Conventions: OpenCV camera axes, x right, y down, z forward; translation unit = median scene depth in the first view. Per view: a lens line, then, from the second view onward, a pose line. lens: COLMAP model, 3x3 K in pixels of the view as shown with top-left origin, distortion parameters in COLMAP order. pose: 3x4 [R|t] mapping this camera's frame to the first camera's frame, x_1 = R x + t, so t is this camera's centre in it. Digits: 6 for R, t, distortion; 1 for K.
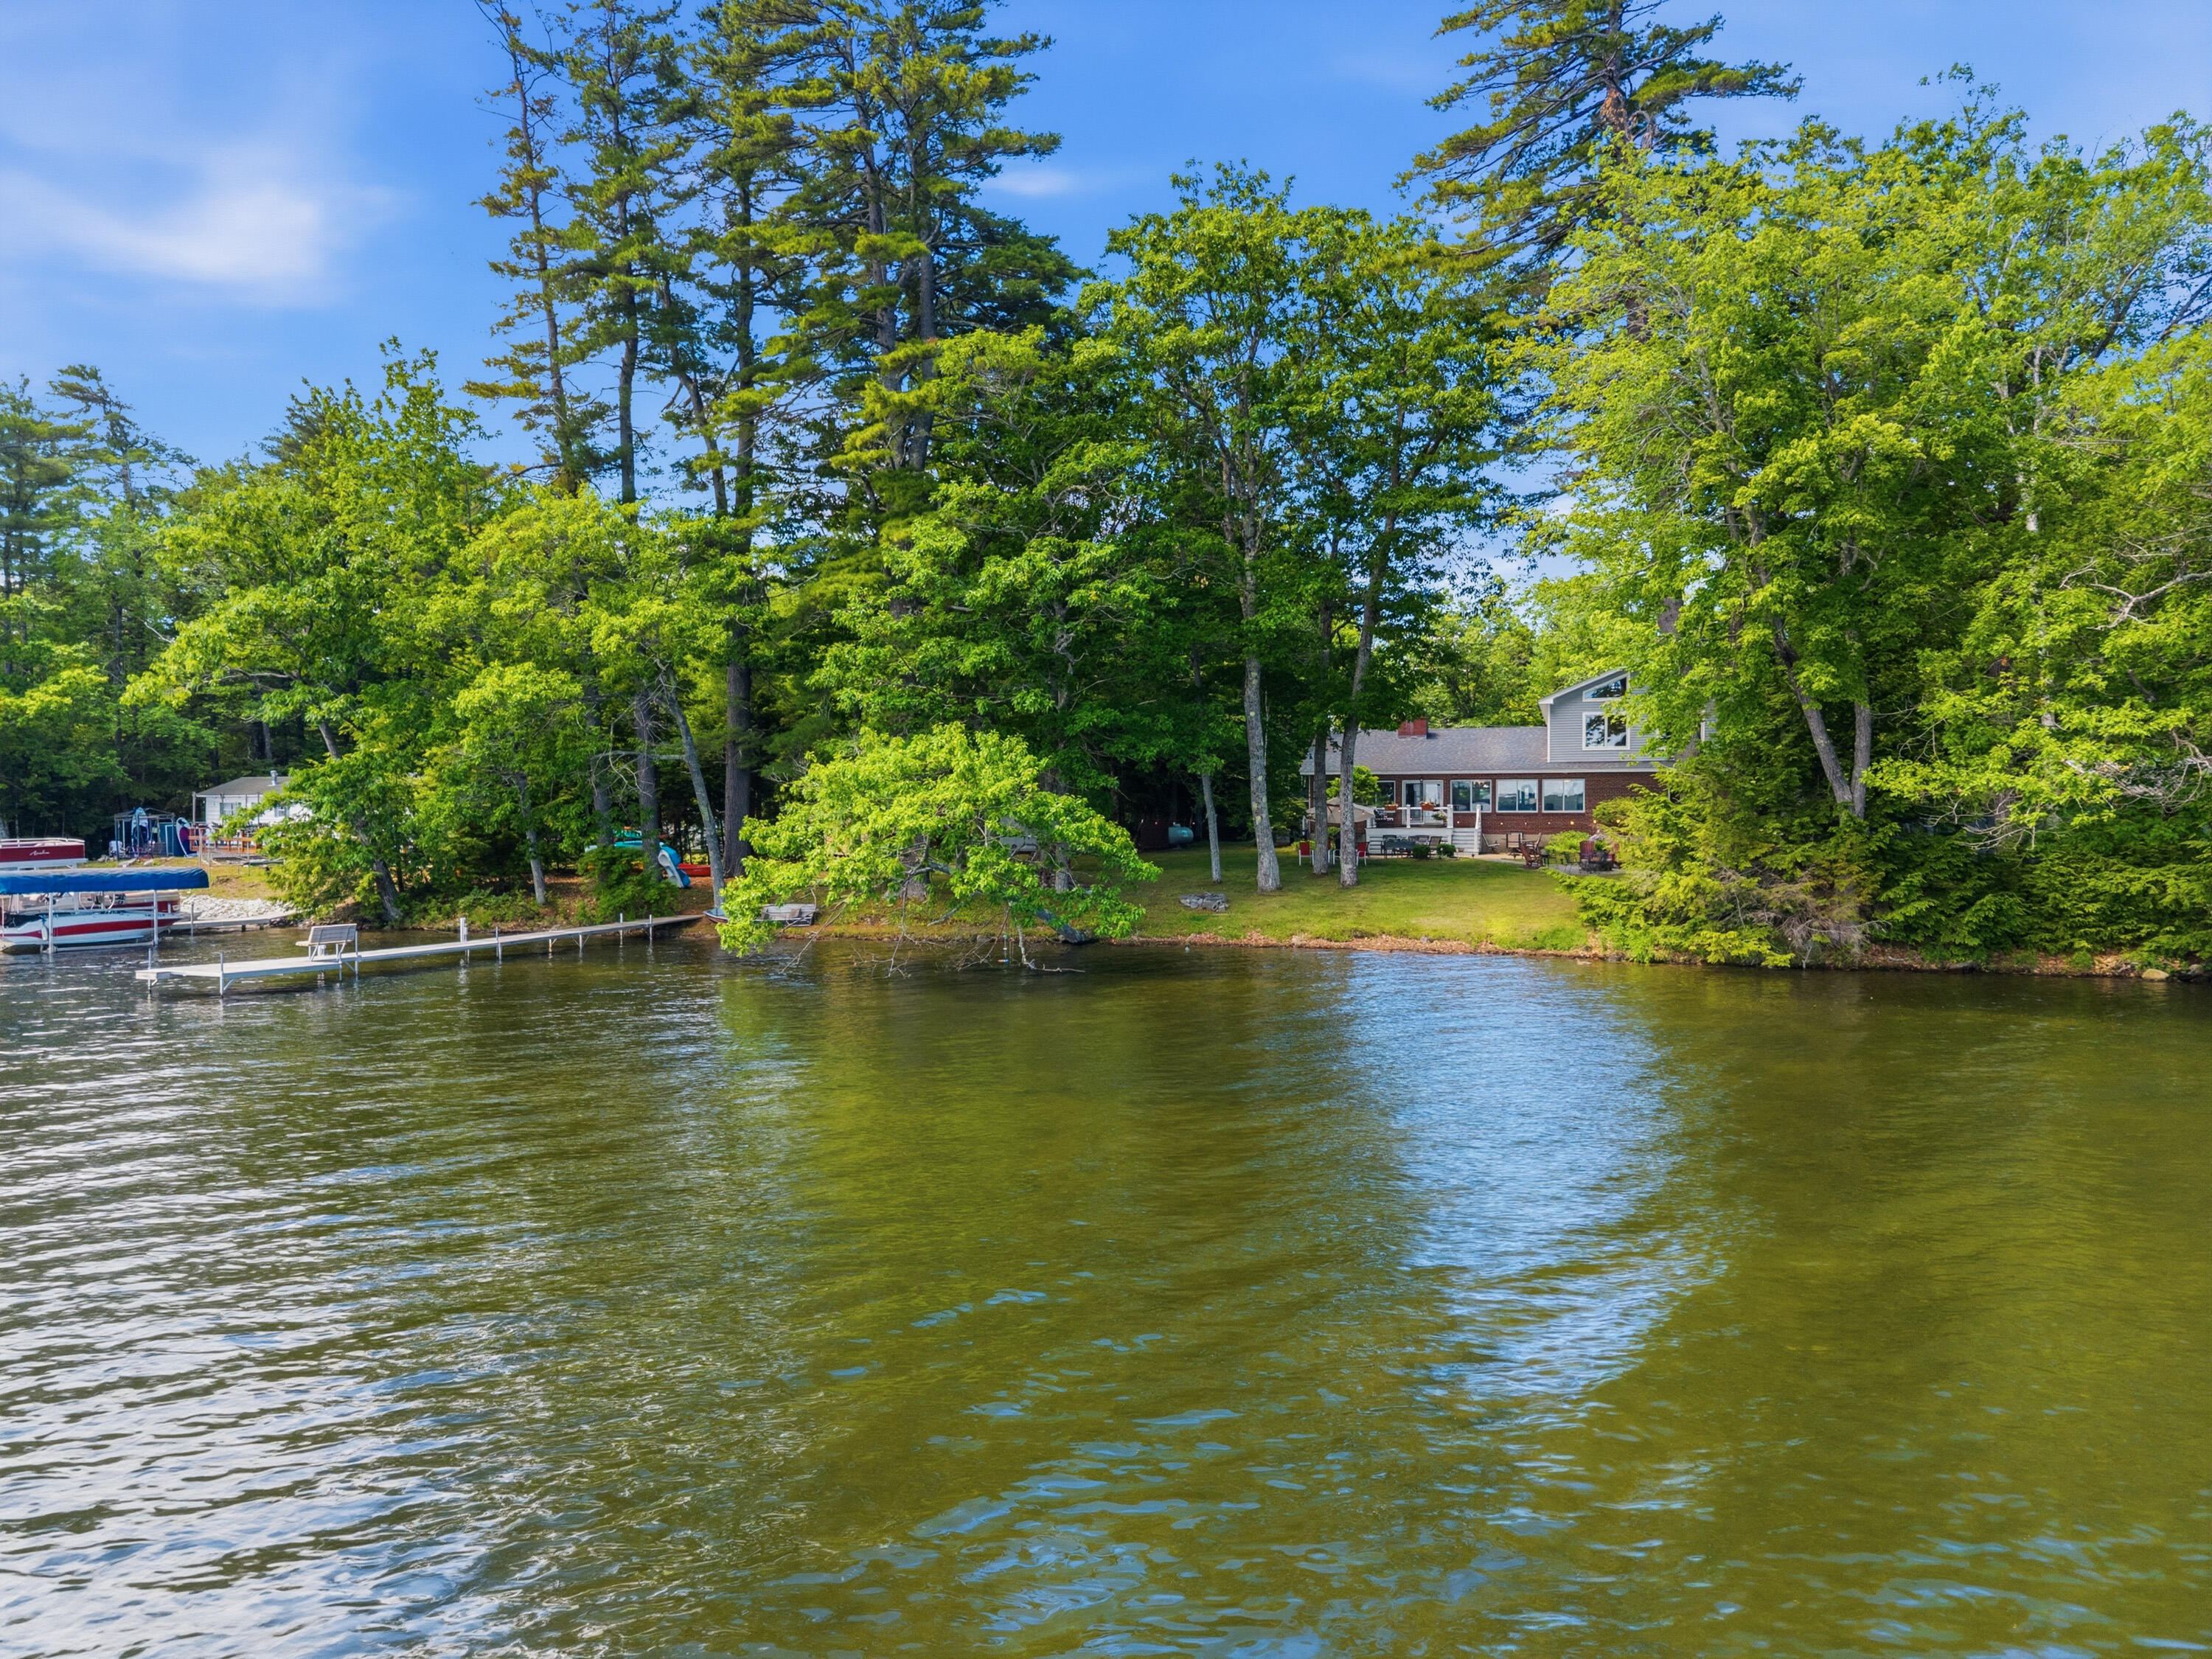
lens RADIAL K [[1500.9, 0, 1139.0], [0, 1500.9, 834.1], [0, 0, 1]] dist [0.013228, -0.001310]
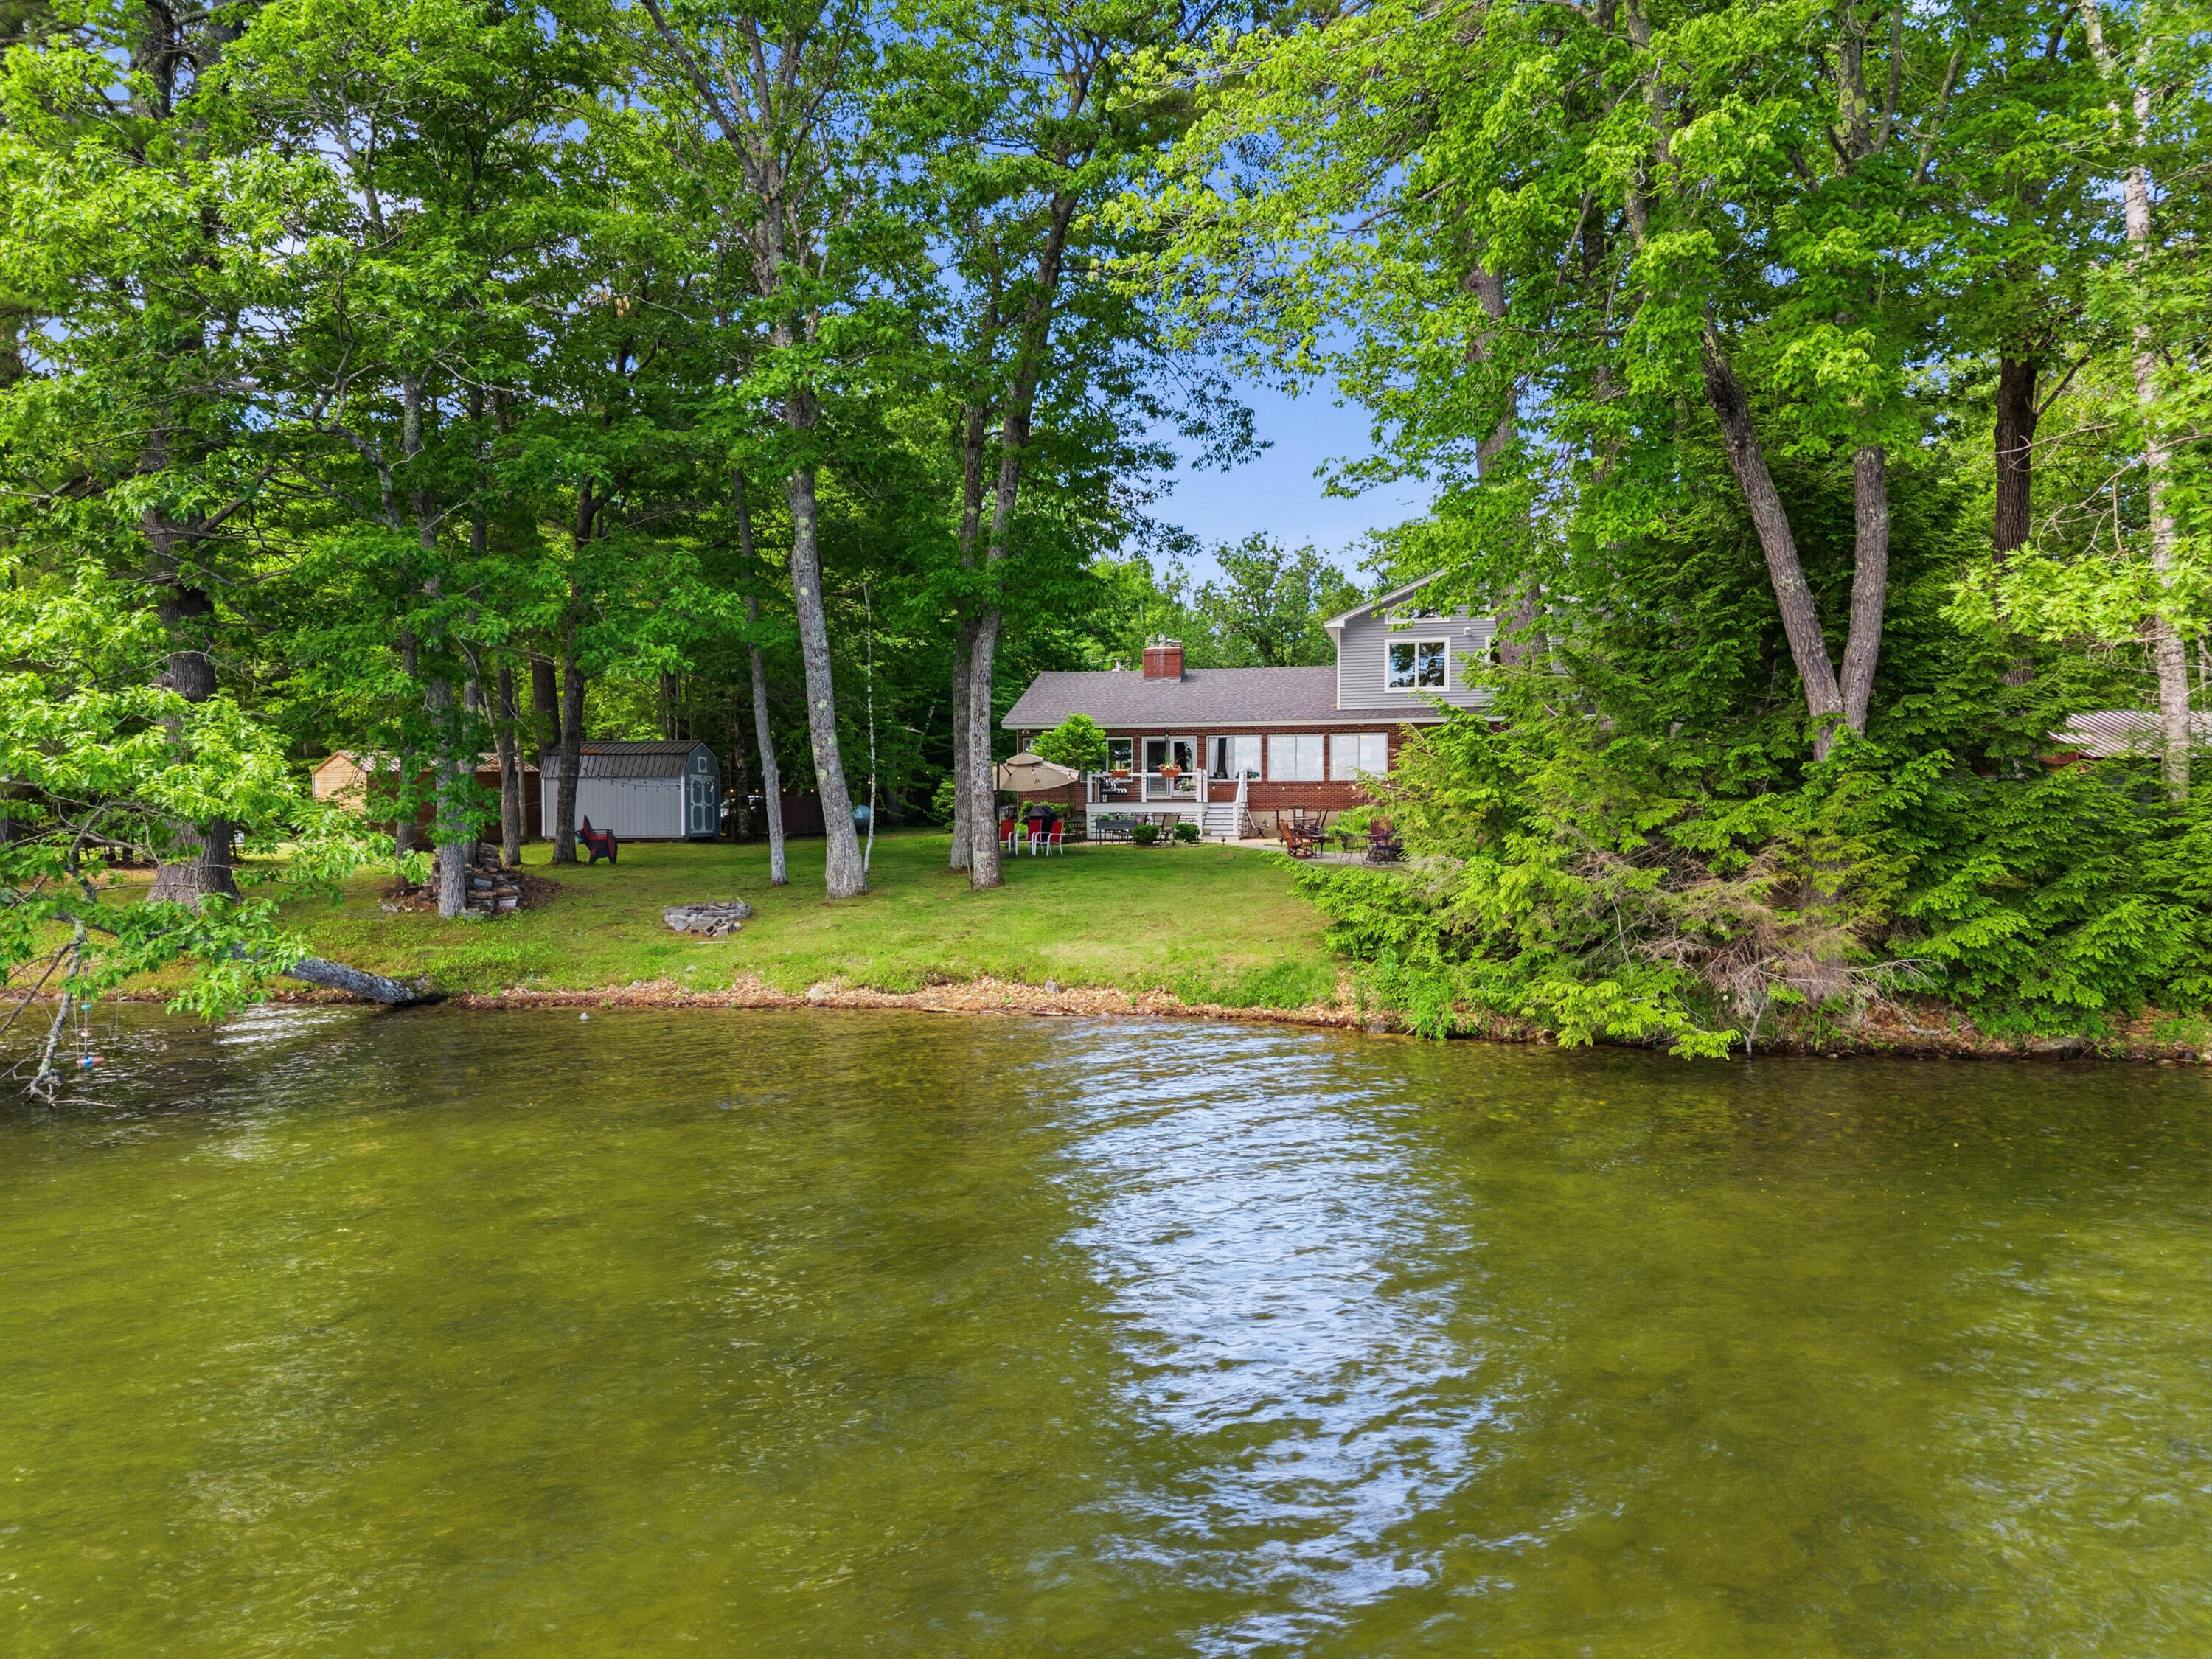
lens RADIAL K [[1500.9, 0, 1139.0], [0, 1500.9, 834.1], [0, 0, 1]] dist [0.013228, -0.001310]
pose [[0.995809, -0.001223, 0.091448, 0.195533], [0.001070, 0.999998, 0.001716, 0.016573], [-0.091450, -0.001611, 0.995808, 0.519233]]
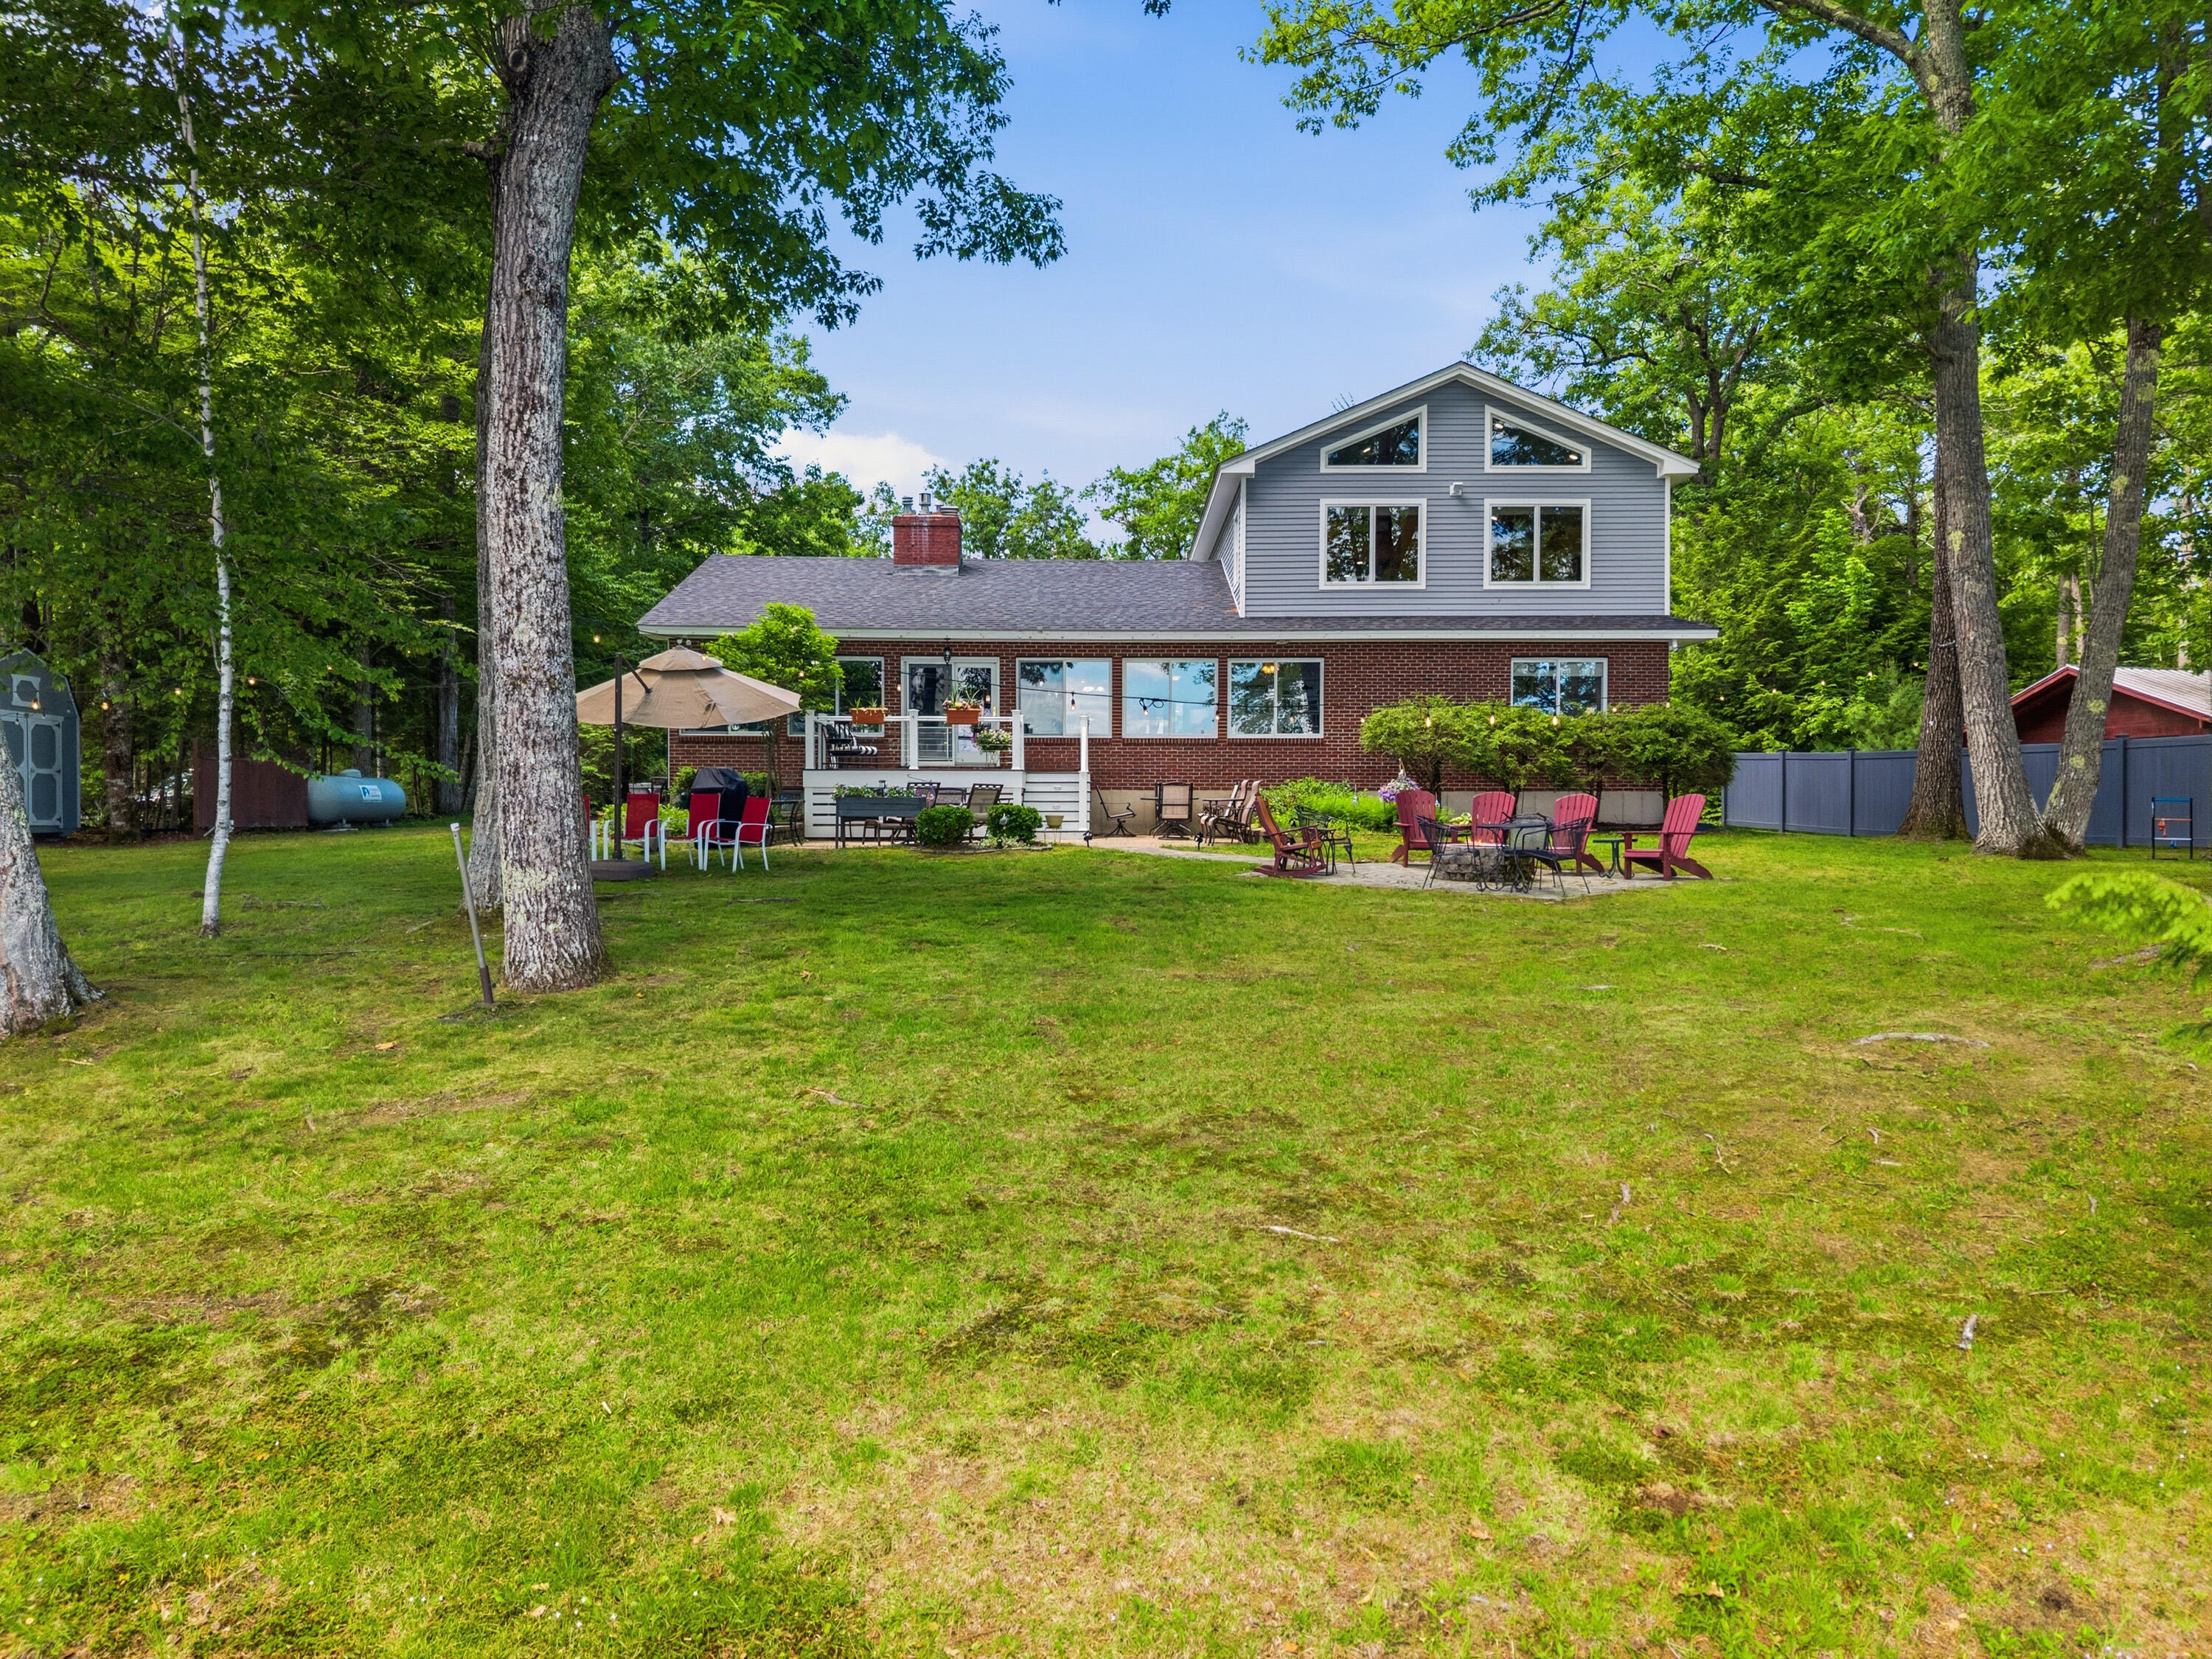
lens RADIAL K [[1500.9, 0, 1139.0], [0, 1500.9, 834.1], [0, 0, 1]] dist [0.013228, -0.001310]
pose [[0.952152, 0.000309, 0.305626, 0.204386], [0.000433, 0.999997, -0.002359, 0.022602], [-0.305625, 0.002378, 0.952149, 1.071994]]
